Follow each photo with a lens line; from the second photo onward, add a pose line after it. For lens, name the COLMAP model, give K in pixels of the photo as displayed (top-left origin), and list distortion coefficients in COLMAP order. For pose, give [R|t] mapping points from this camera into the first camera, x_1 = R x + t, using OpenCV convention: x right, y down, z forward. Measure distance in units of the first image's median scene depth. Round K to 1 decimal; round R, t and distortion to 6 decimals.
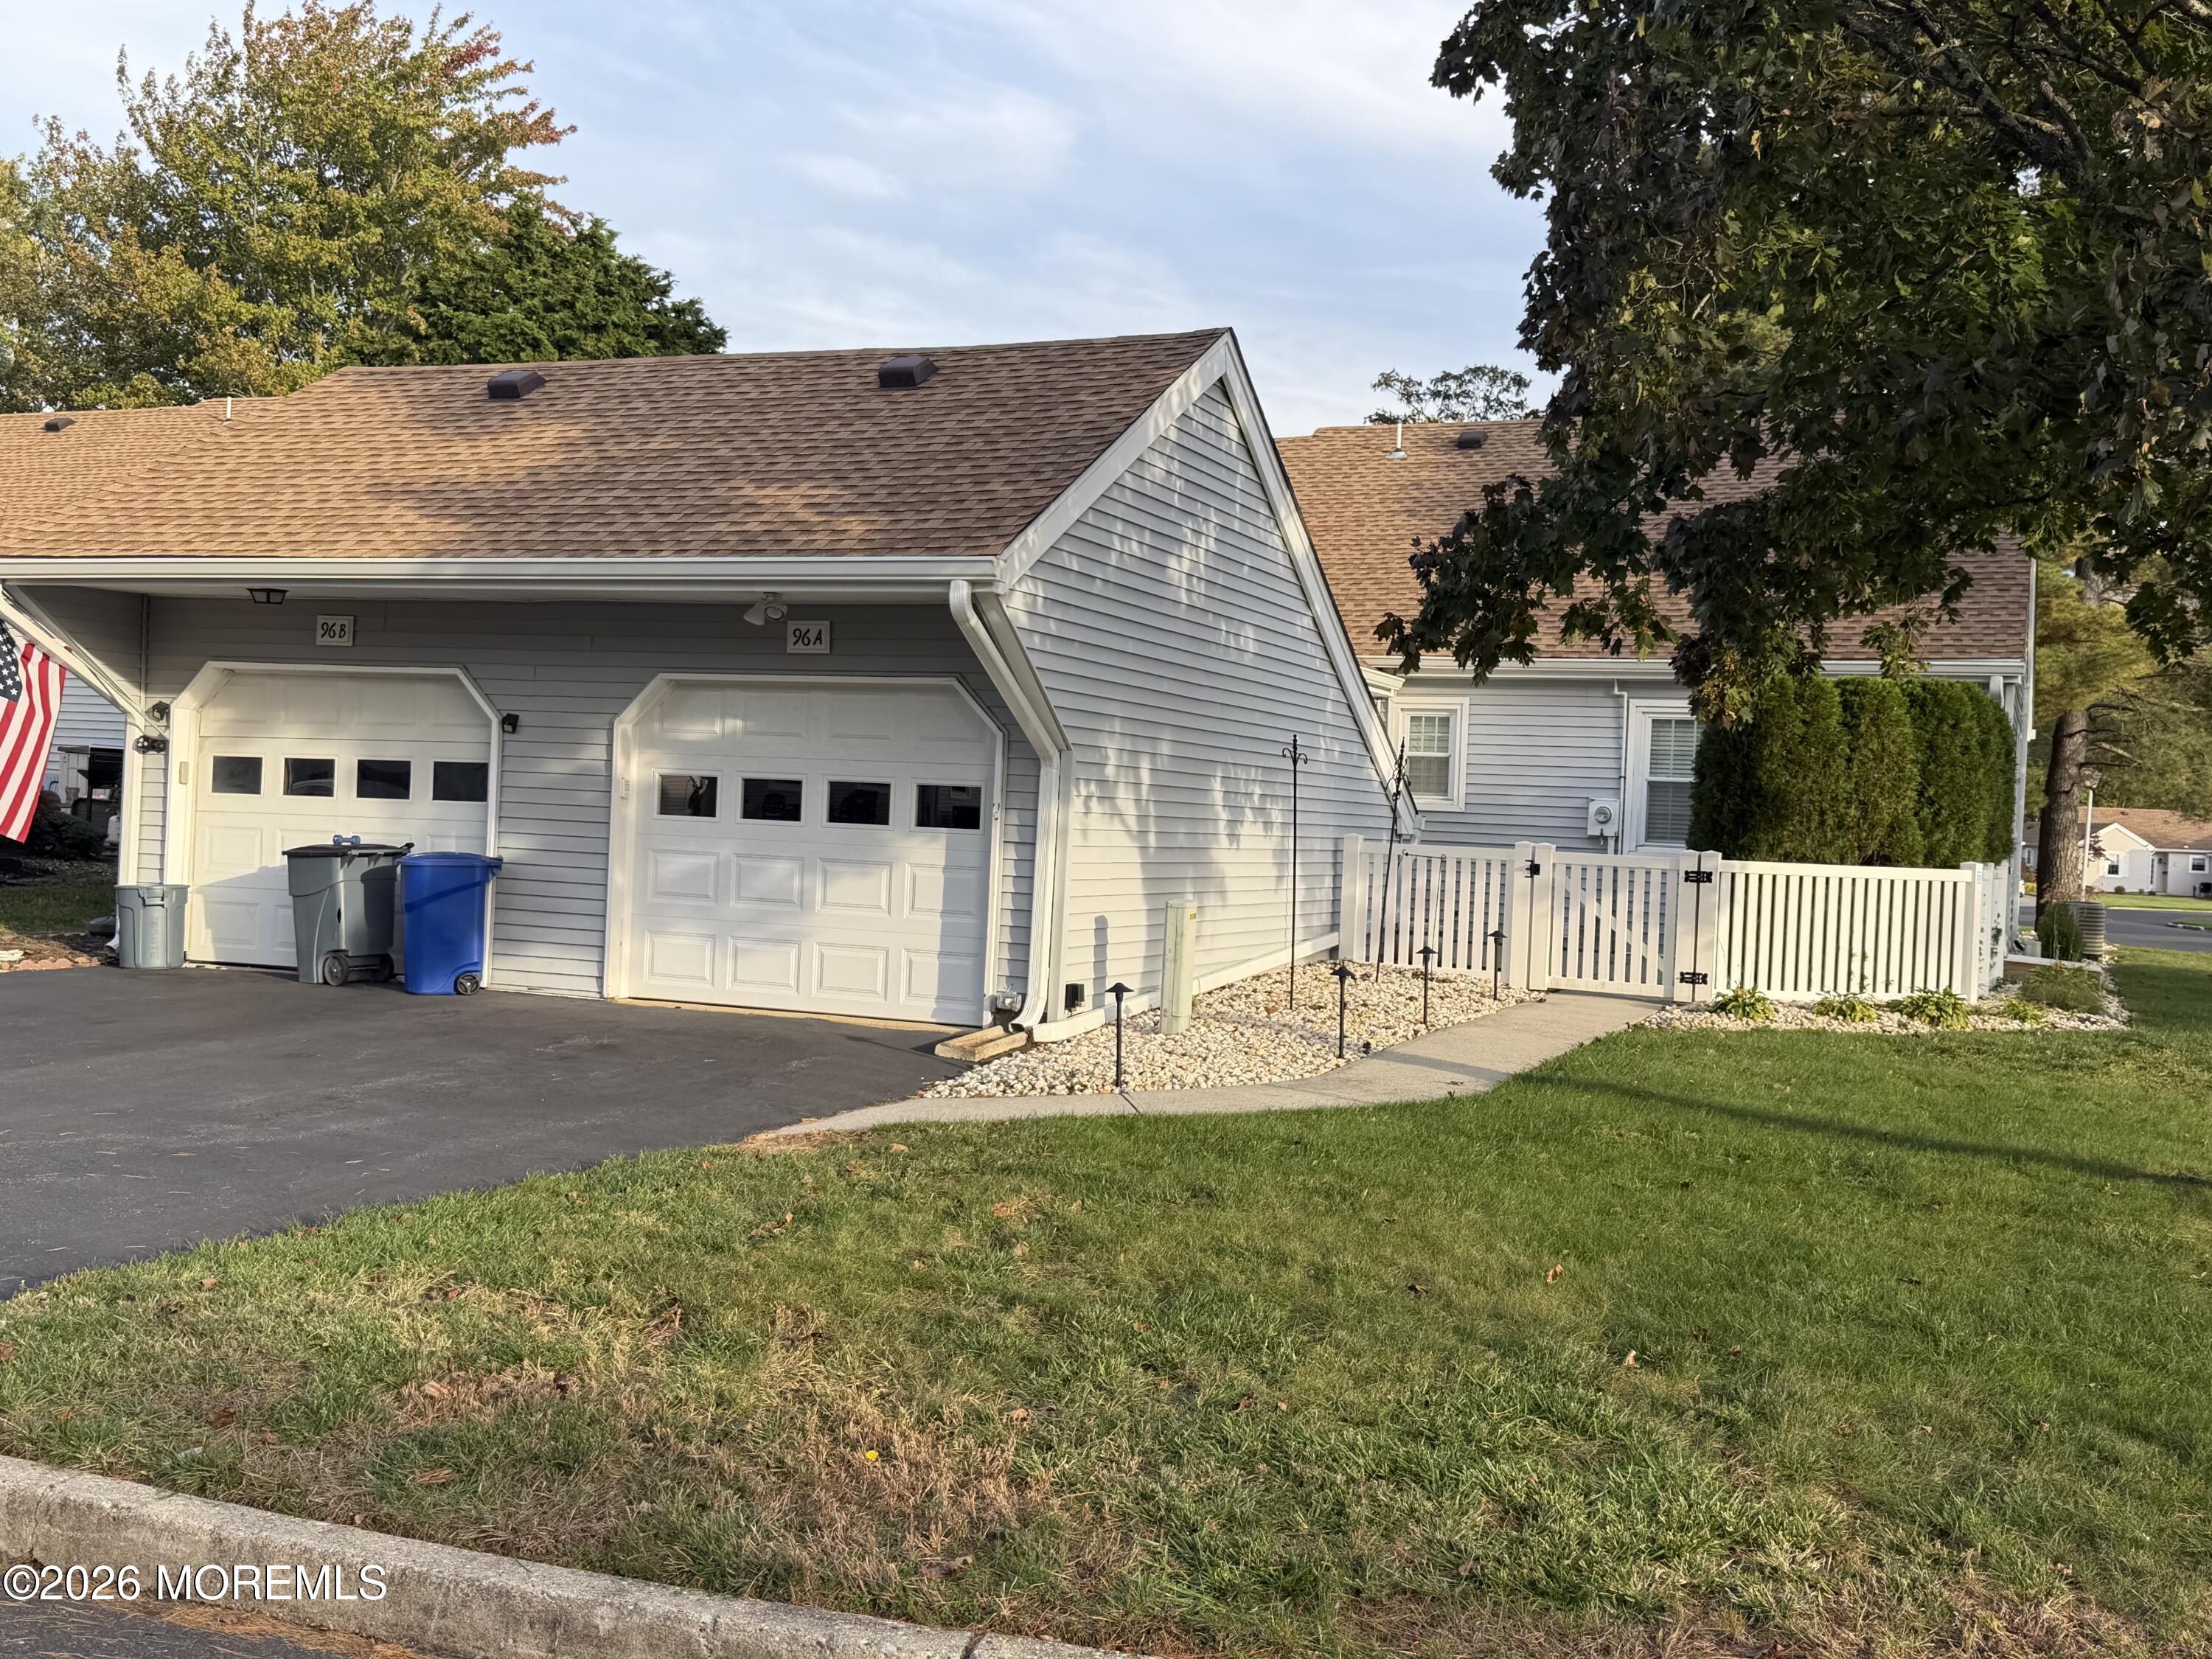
lens RADIAL K [[2212.3, 0, 1106.0], [0, 2212.3, 829.5], [0, 0, 1]] dist [0.081306, -0.005174]
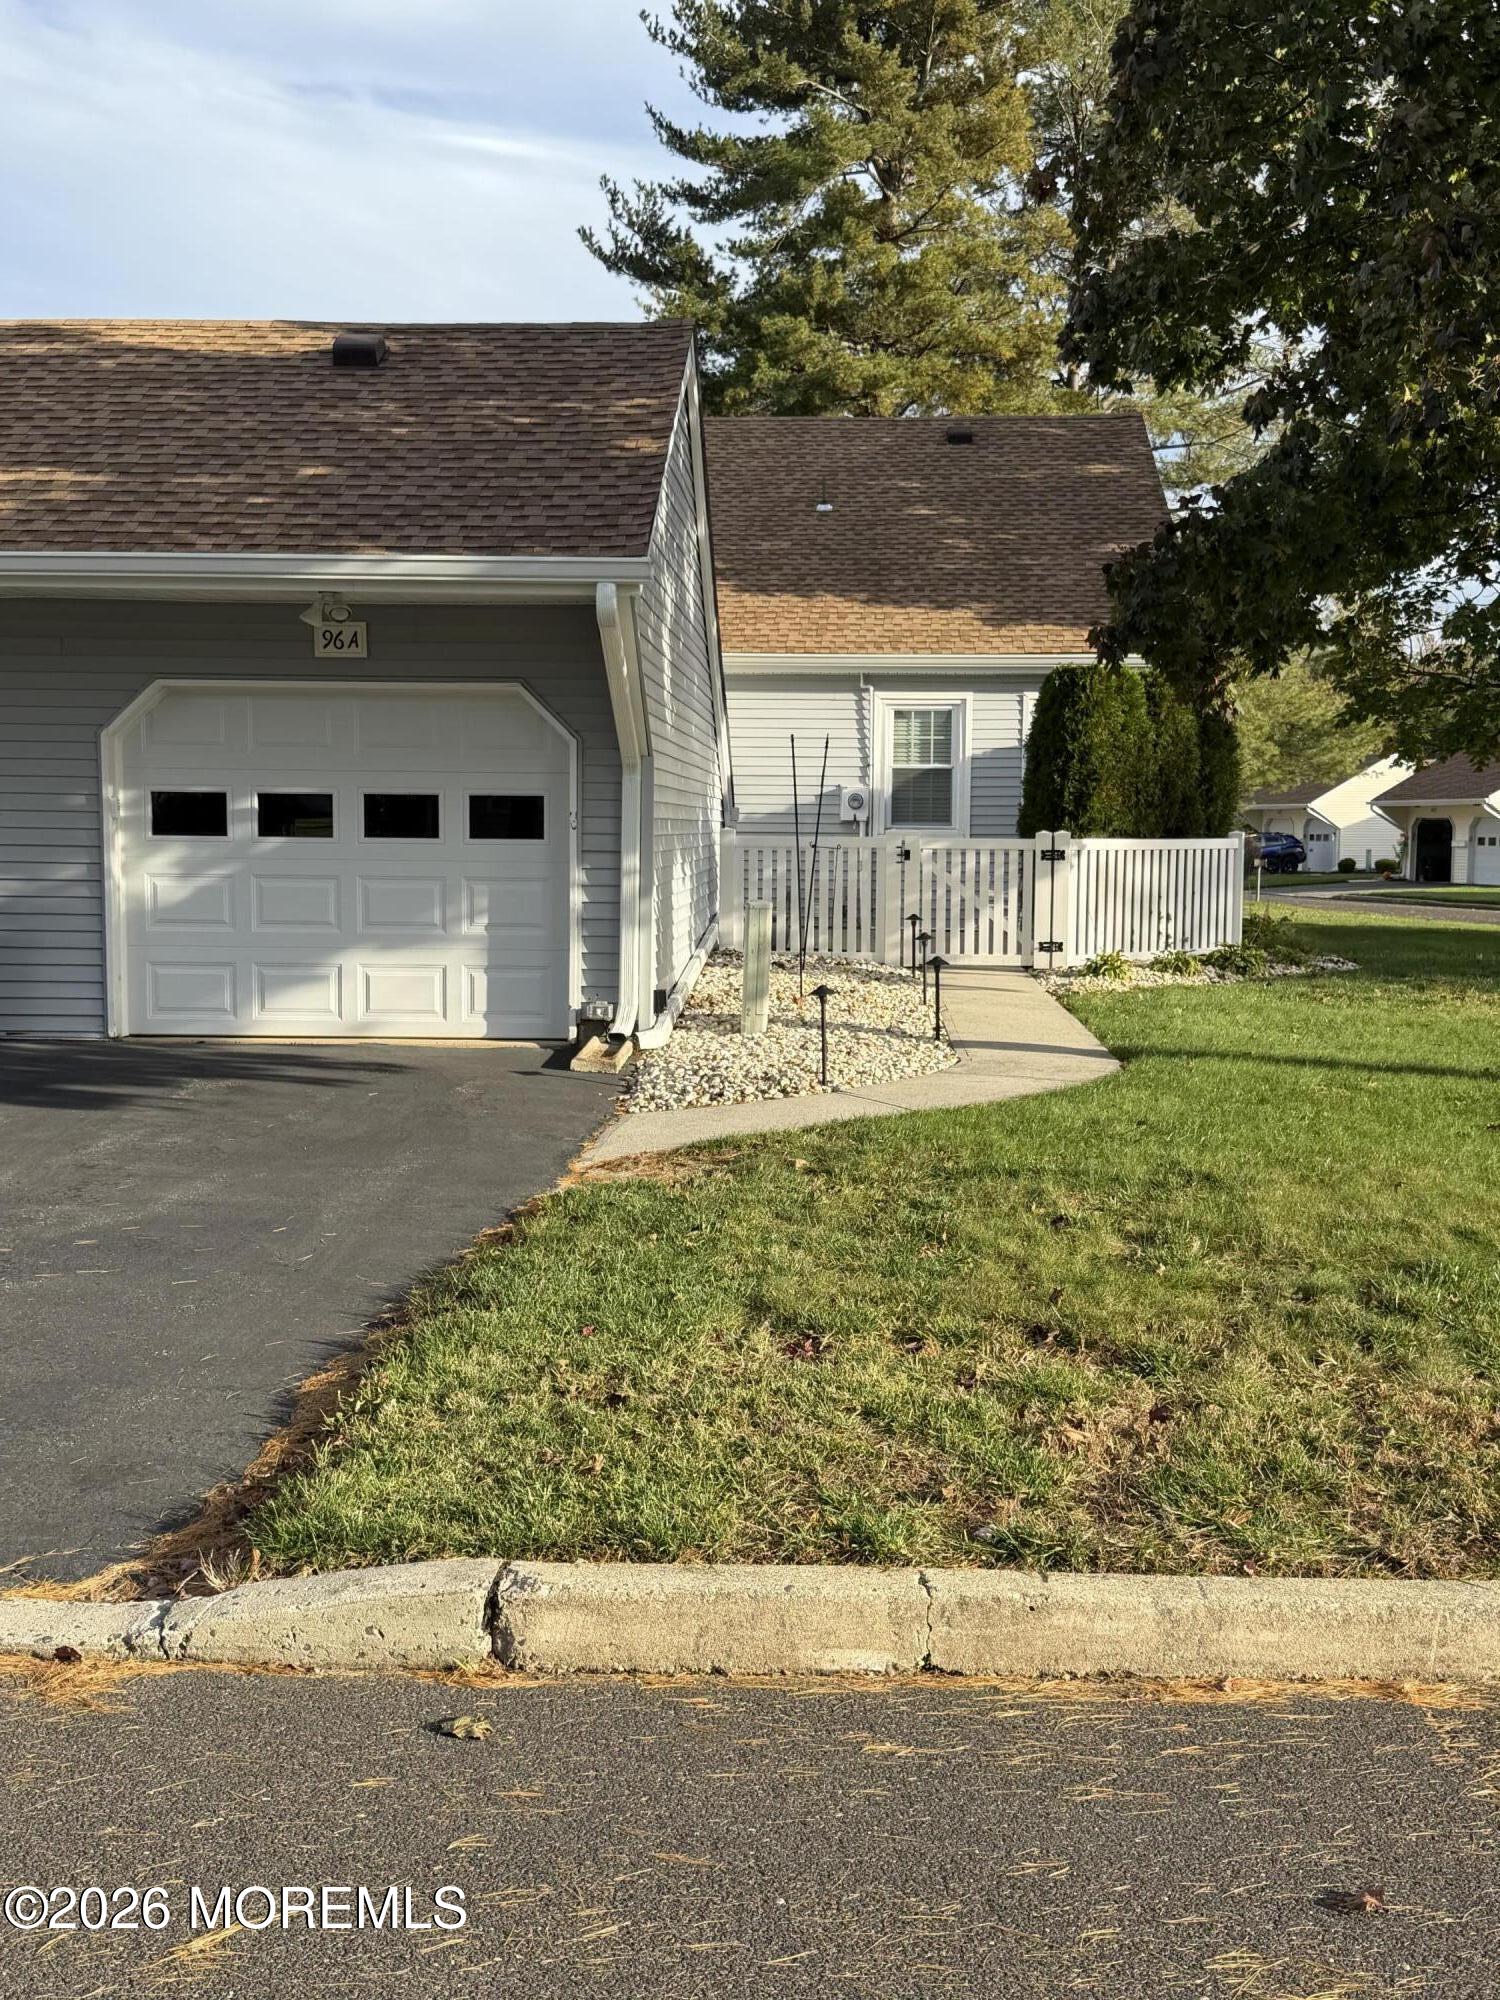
lens RADIAL K [[2135.6, 0, 750.0], [0, 2135.6, 1000.0], [0, 0, 1]] dist [0.031950, 0.004325]
pose [[0.921320, -0.069188, 0.382600, -0.318657], [0.035816, 0.994958, 0.093679, -0.013339], [-0.387152, -0.072605, 0.919153, 0.087897]]
